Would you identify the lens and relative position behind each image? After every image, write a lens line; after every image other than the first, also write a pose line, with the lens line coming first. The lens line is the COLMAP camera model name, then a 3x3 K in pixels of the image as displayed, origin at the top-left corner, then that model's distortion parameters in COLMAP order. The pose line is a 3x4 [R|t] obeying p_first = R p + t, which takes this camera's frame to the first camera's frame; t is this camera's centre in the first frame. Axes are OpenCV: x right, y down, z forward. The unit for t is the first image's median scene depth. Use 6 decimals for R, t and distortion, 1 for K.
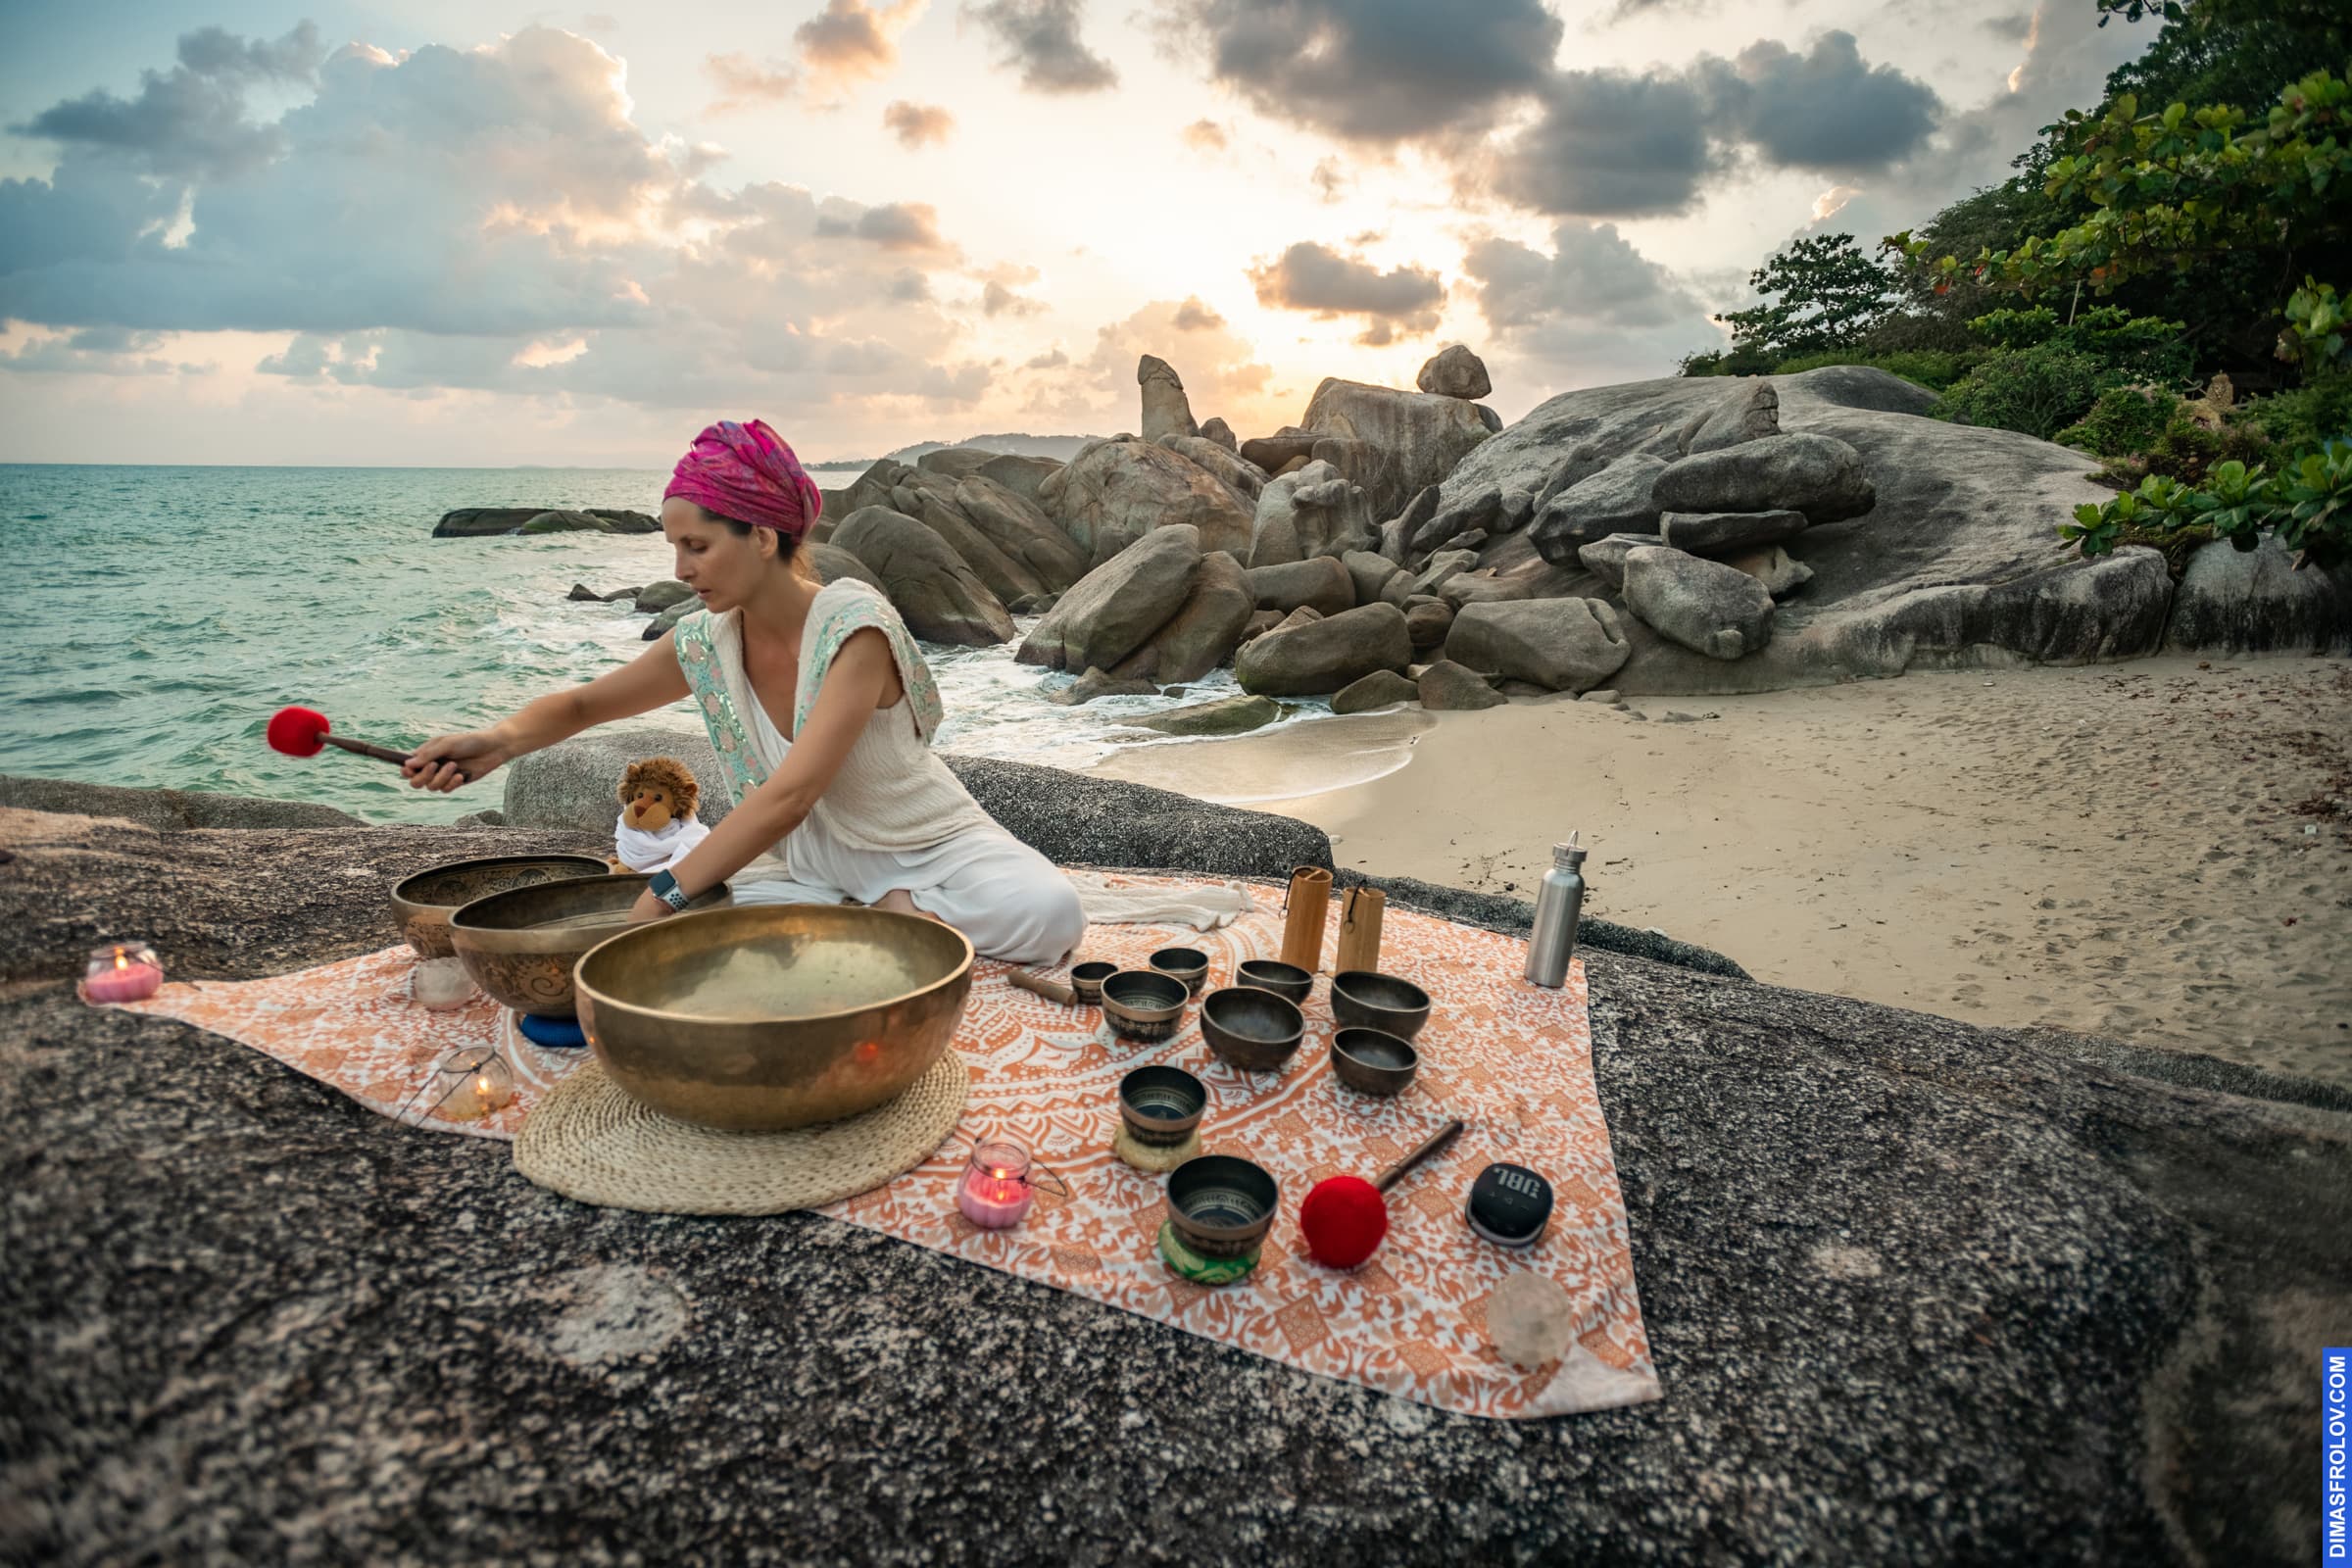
lens RADIAL K [[1158.6, 0, 1182.1], [0, 1158.6, 780.4], [0, 0, 1]] dist [-0.066913, 0.025445]
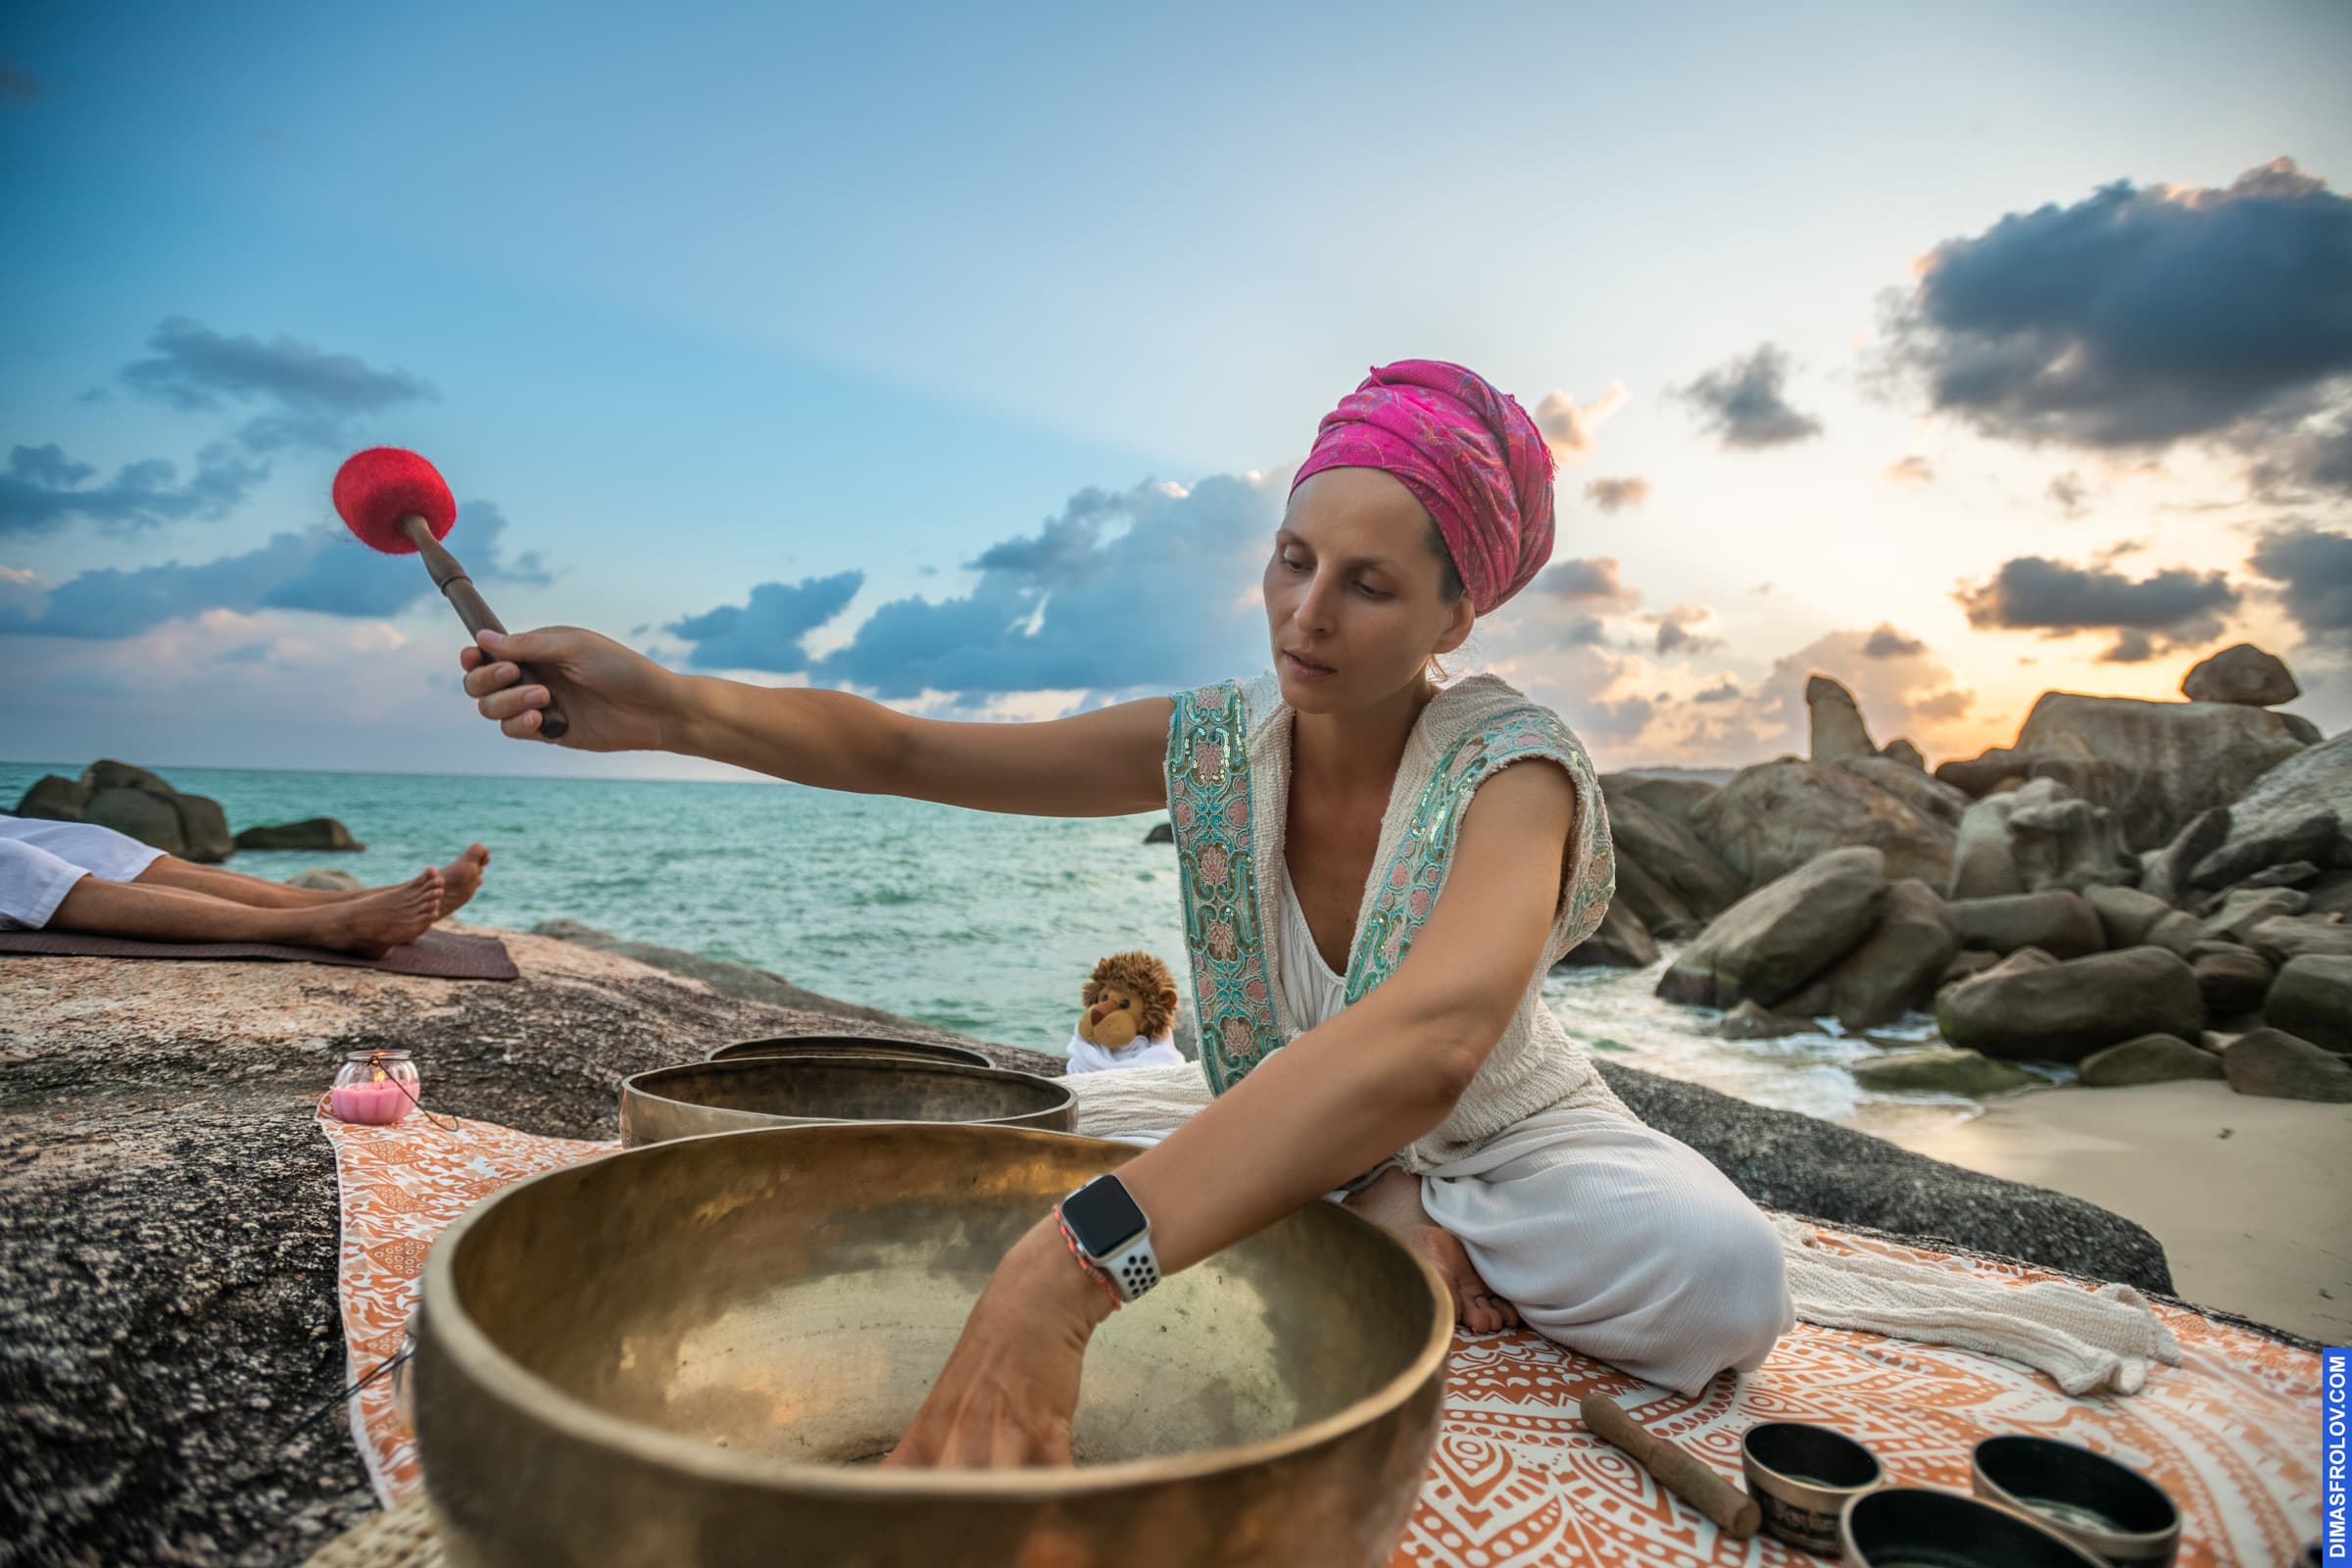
lens RADIAL K [[1129.1, 0, 1181.4], [0, 1129.1, 780.7], [0, 0, 1]] dist [-0.061833, 0.020017]
pose [[0.853964, -0.005929, -0.520298, -0.005487], [-0.139056, 0.960965, -0.239184, 0.005603], [0.501406, 0.276605, 0.819806, 0.045949]]
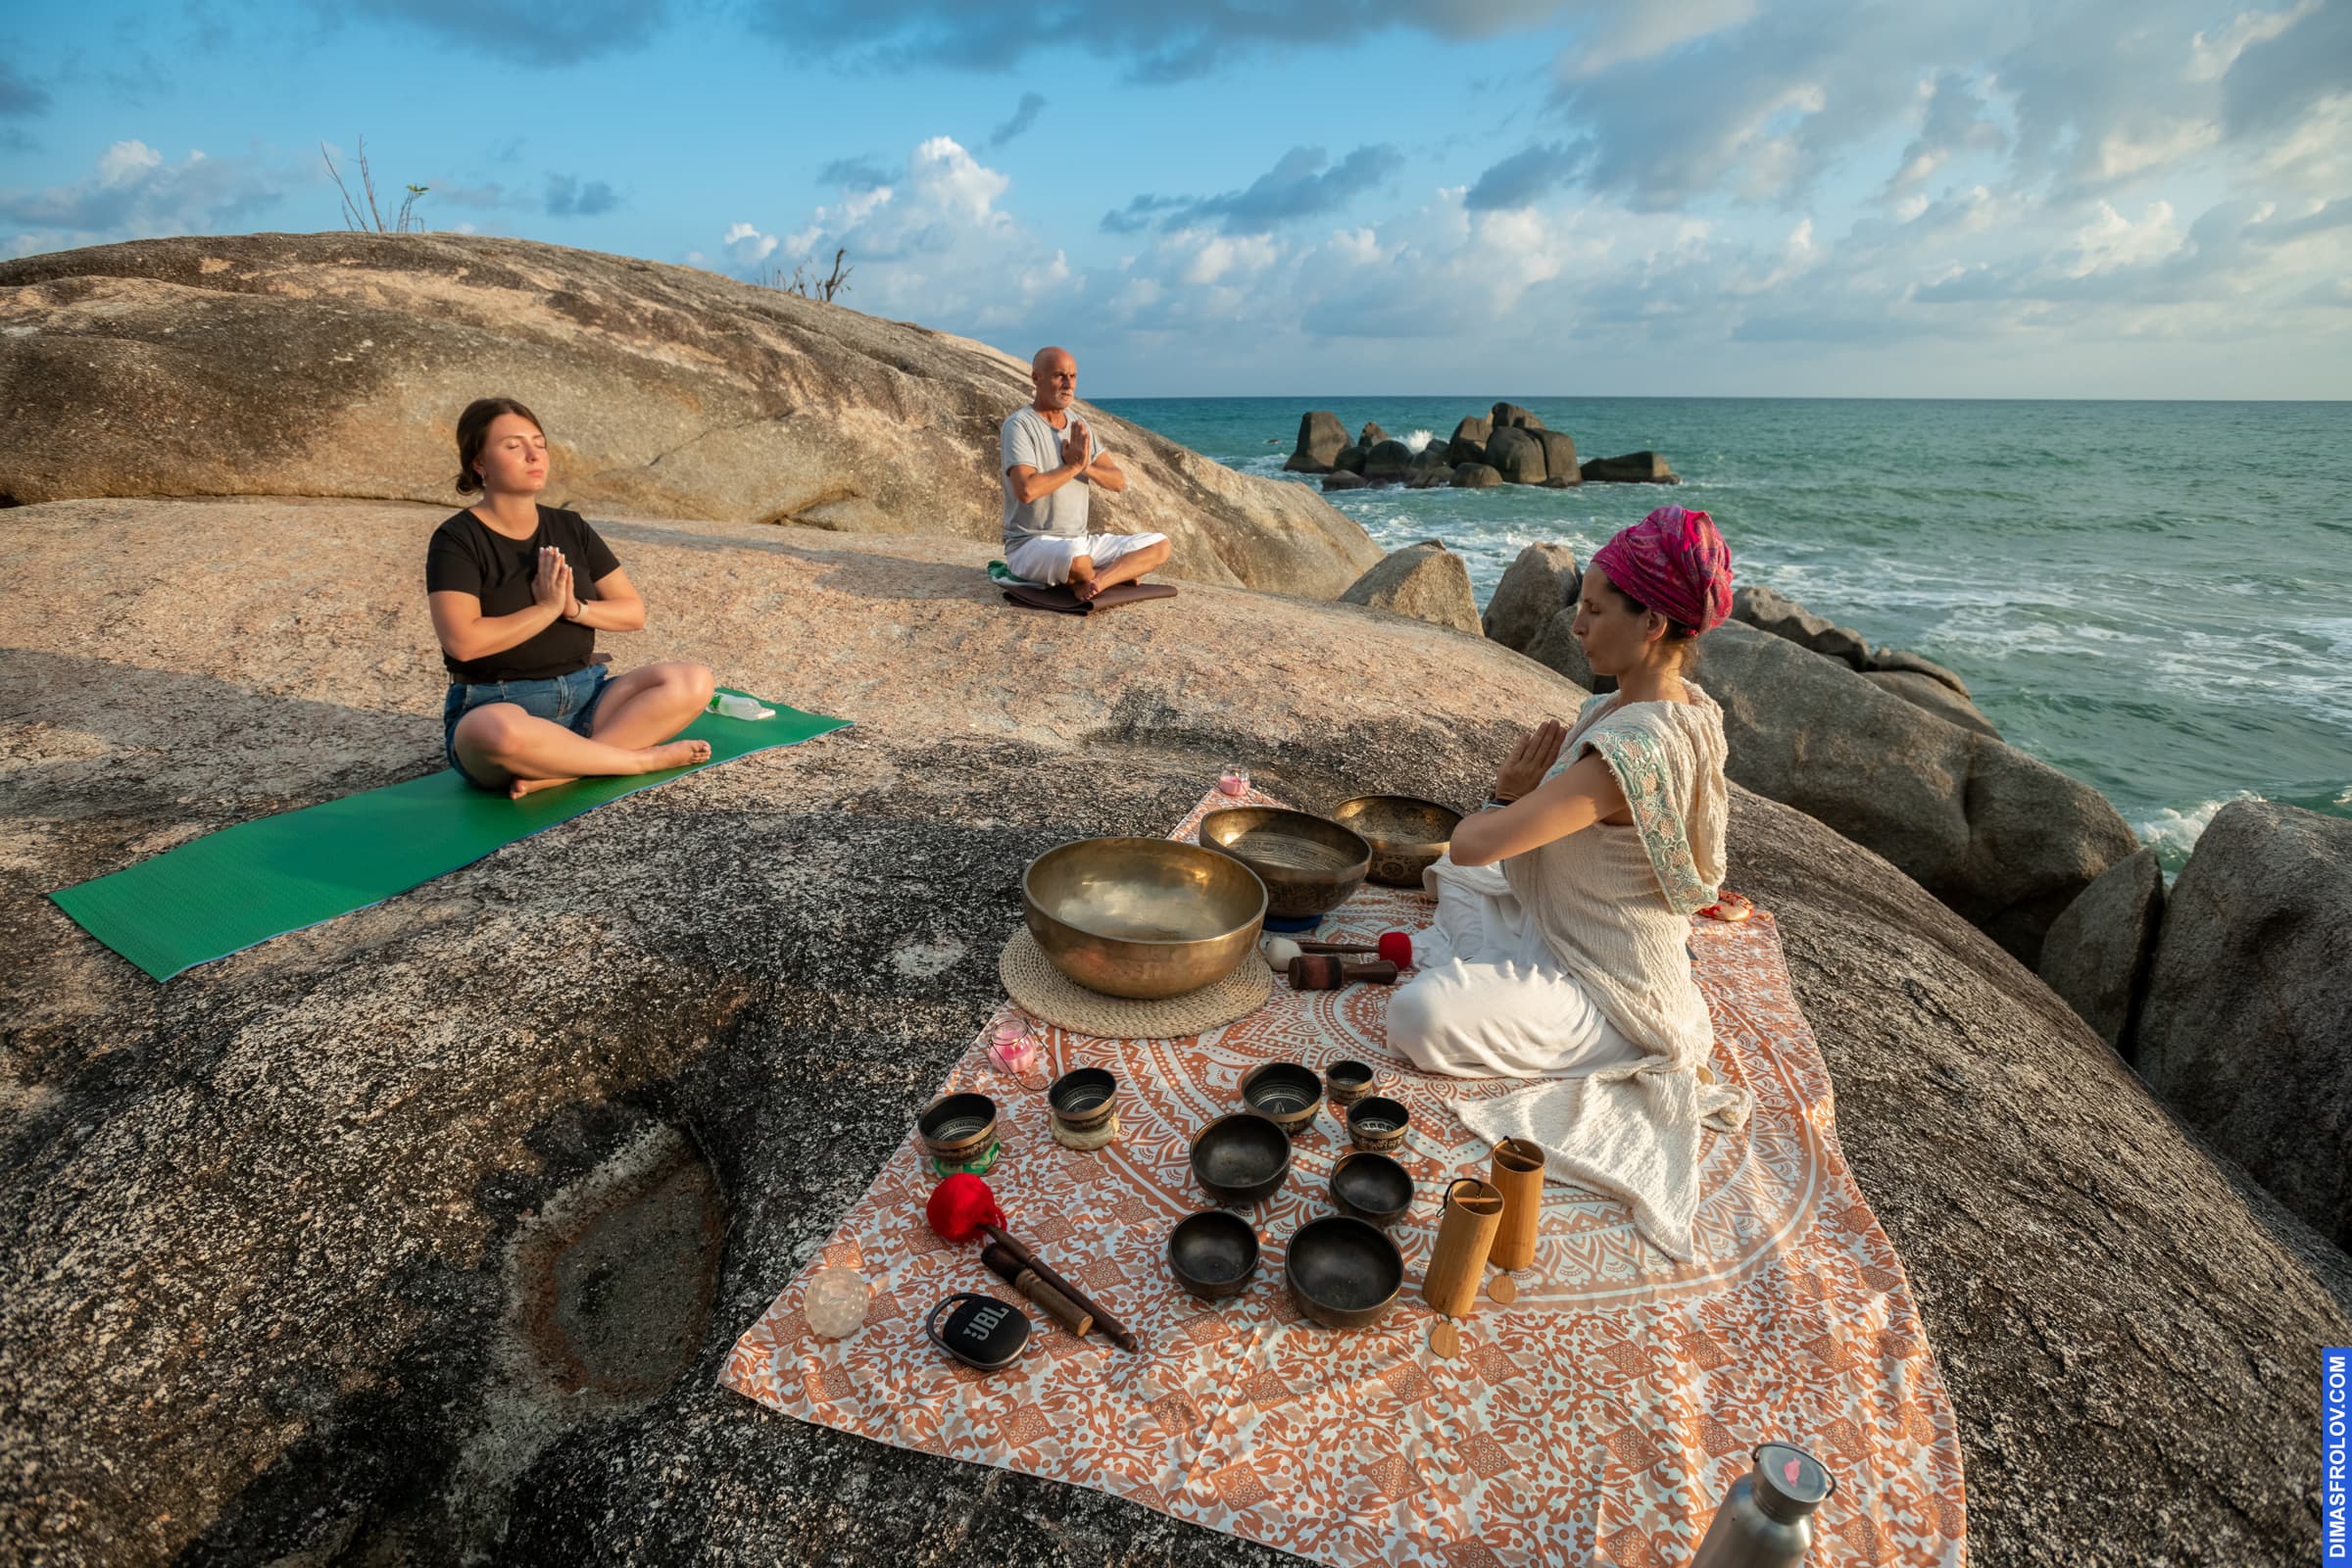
lens RADIAL K [[1143.0, 0, 1182.9], [0, 1143.0, 773.1], [0, 0, 1]] dist [-0.065120, 0.023842]
pose [[-0.033470, 0.295707, -0.954692, 0.072768], [-0.247490, 0.923025, 0.294575, -0.030888], [0.968312, 0.246137, 0.042291, 0.063750]]
